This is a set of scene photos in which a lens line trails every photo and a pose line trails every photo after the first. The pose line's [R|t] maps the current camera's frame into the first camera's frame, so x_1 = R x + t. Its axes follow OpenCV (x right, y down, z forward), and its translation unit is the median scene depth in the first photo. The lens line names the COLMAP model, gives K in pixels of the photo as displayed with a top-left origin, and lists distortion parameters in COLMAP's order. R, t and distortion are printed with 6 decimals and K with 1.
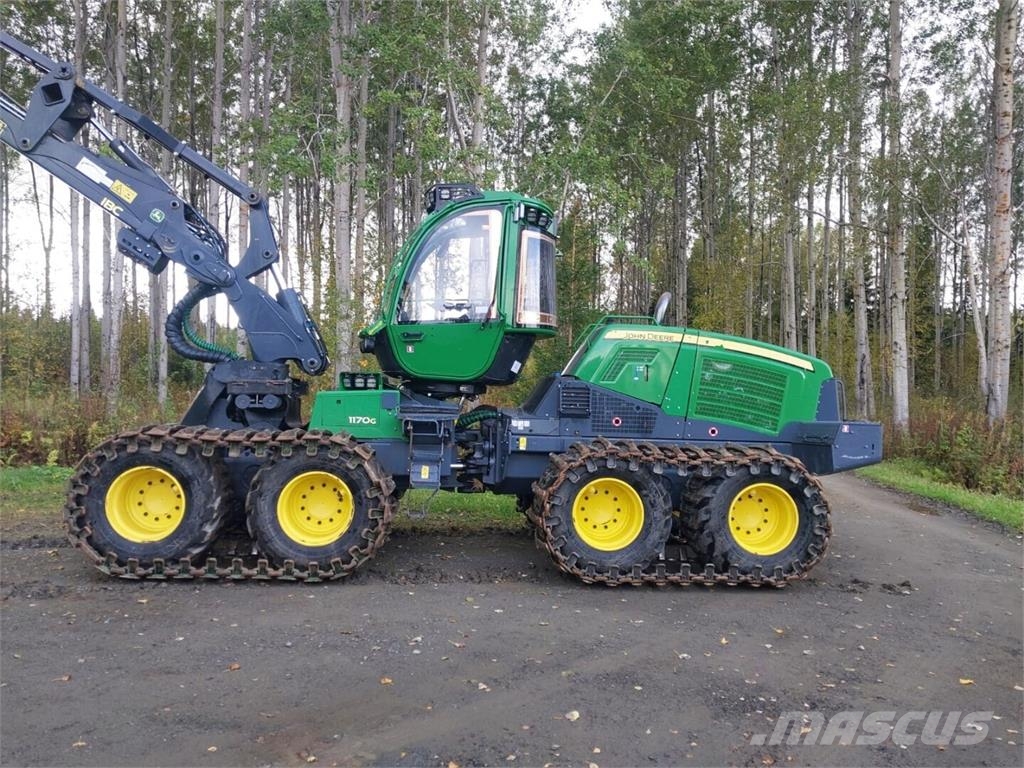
lens RADIAL K [[794.2, 0, 512.0], [0, 794.2, 384.0], [0, 0, 1]] dist [0.182795, -0.443912]
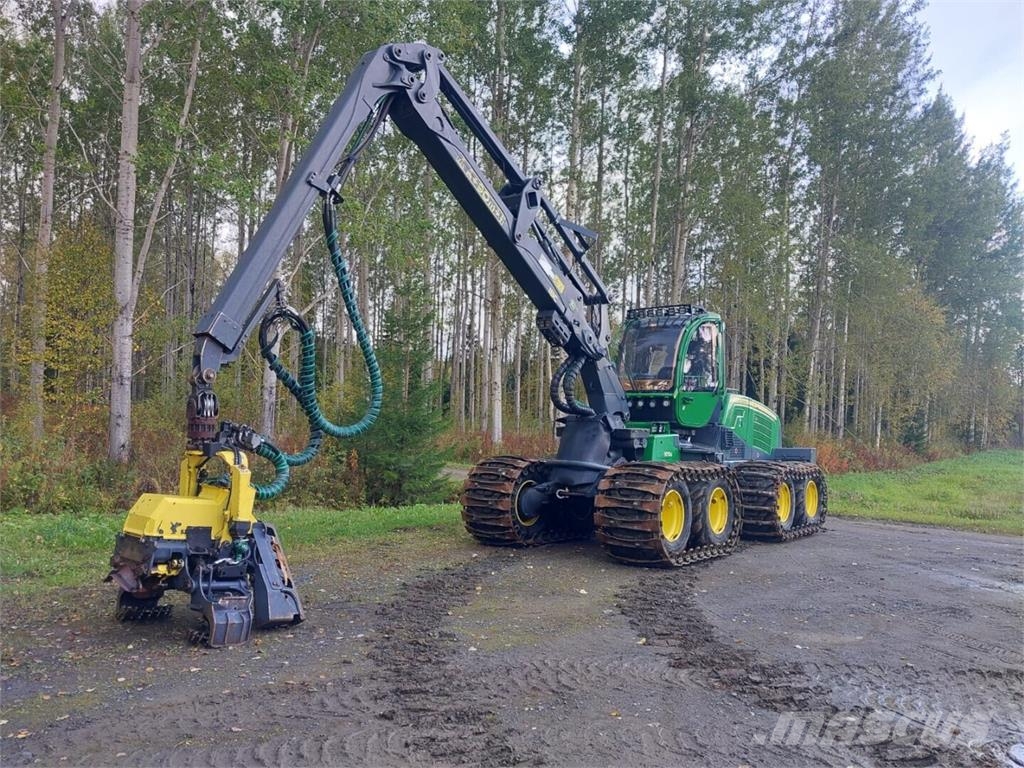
lens RADIAL K [[787.4, 0, 472.5], [0, 787.4, 385.8], [0, 0, 1]] dist [0.026355, -0.032815]
pose [[0.714039, 0.032172, 0.699366, -1.500673], [-0.023234, 0.999482, -0.022256, -0.042521], [-0.699720, -0.000357, 0.714417, 0.188518]]
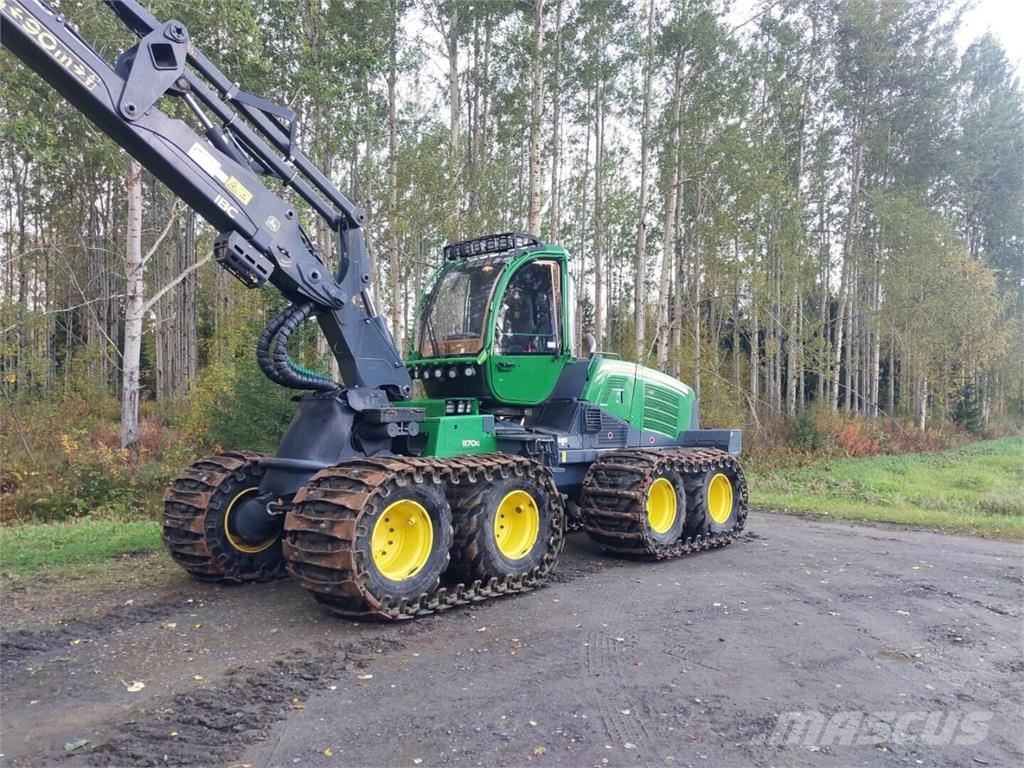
lens RADIAL K [[787.1, 0, 514.6], [0, 787.1, 384.4], [0, 0, 1]] dist [0.101800, -0.004144]
pose [[0.731588, 0.003921, 0.681736, -0.862603], [0.003455, 0.999949, -0.009459, -0.023609], [-0.681738, 0.009275, 0.731537, 0.185786]]
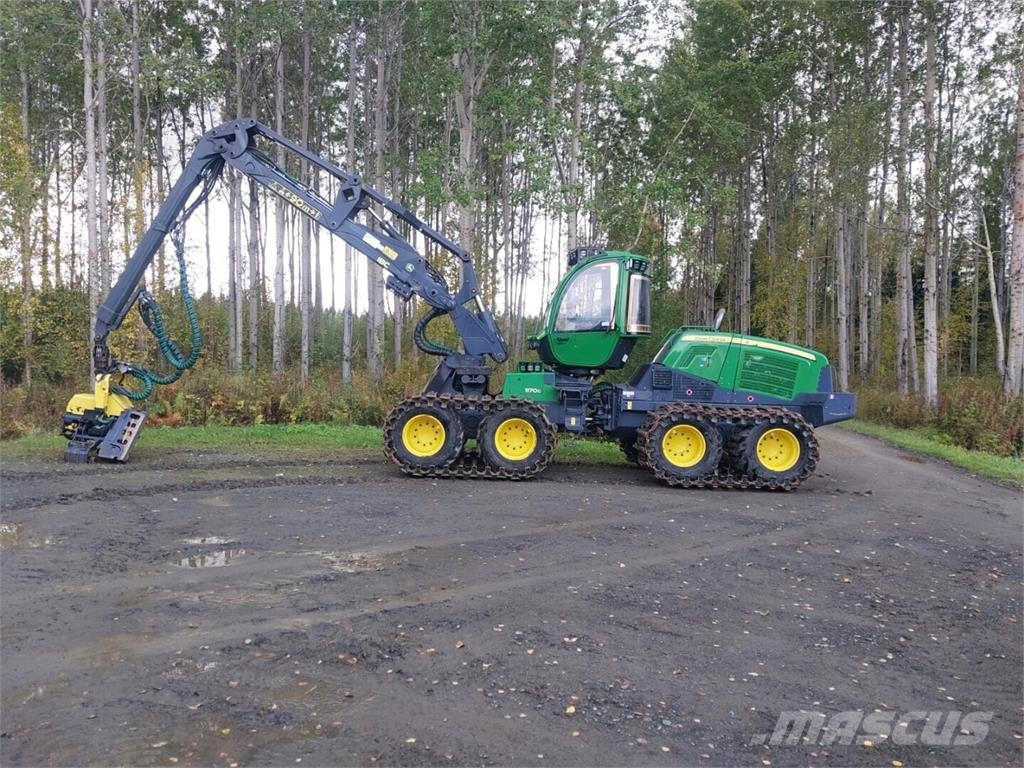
lens RADIAL K [[794.2, 0, 512.0], [0, 794.2, 384.0], [0, 0, 1]] dist [0.182795, -0.443912]
pose [[0.997016, 0.003337, -0.077120, -0.102622], [-0.001220, 0.999622, 0.027470, -0.013791], [0.077183, -0.027294, 0.996643, -0.654204]]
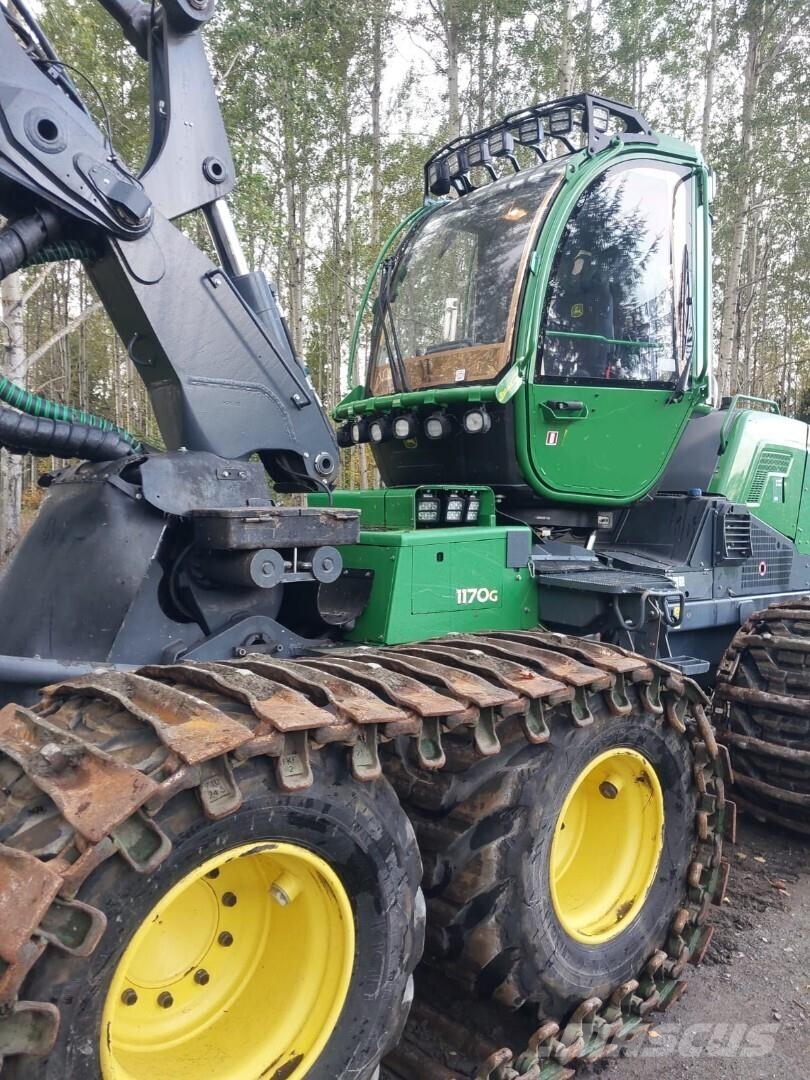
lens RADIAL K [[837.6, 0, 411.6], [0, 837.6, 543.9], [0, 0, 1]] dist [0.182795, -0.443912]
pose [[0.807389, -0.033149, 0.589088, -0.490001], [-0.007264, 0.997786, 0.066104, -0.014065], [-0.589975, -0.057651, 0.805361, 0.644594]]
